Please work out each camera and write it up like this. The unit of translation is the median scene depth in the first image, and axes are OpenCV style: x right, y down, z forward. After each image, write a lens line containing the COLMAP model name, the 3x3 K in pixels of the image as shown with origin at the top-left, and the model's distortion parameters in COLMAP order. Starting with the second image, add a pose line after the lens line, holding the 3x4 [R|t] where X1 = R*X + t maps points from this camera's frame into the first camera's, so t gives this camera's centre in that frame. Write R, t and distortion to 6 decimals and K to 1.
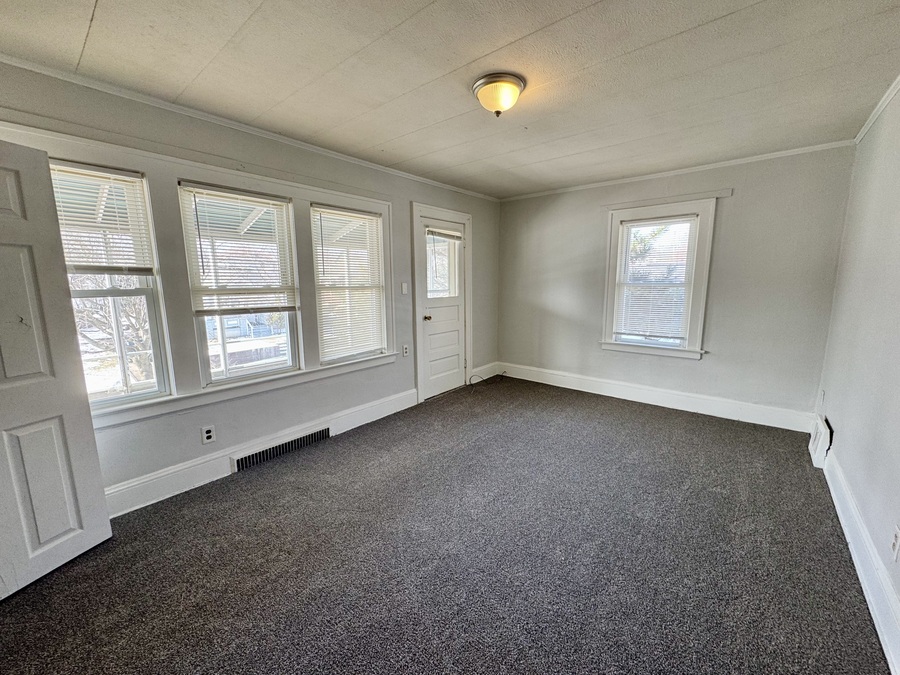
lens RADIAL K [[361.4, 0, 440.2], [0, 361.4, 337.7], [0, 0, 1]] dist [0.000987, 0.000131]
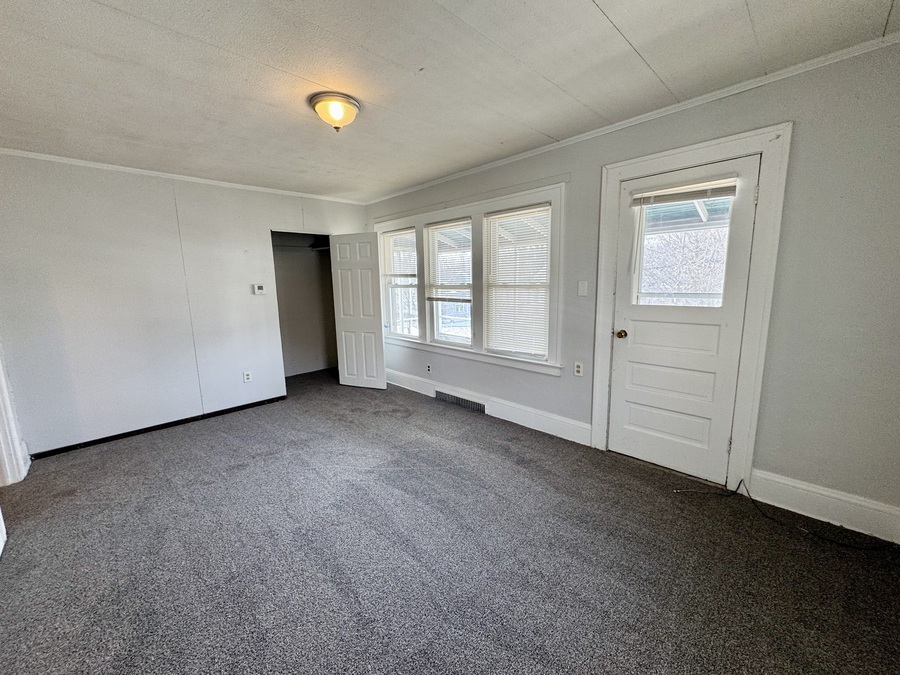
lens RADIAL K [[361.4, 0, 440.2], [0, 361.4, 337.7], [0, 0, 1]] dist [0.000987, 0.000131]
pose [[-0.092660, 0.171587, -0.980802, 0.814284], [-0.128952, 0.974676, 0.182698, -0.159213], [0.987312, 0.143405, -0.068187, 0.903790]]
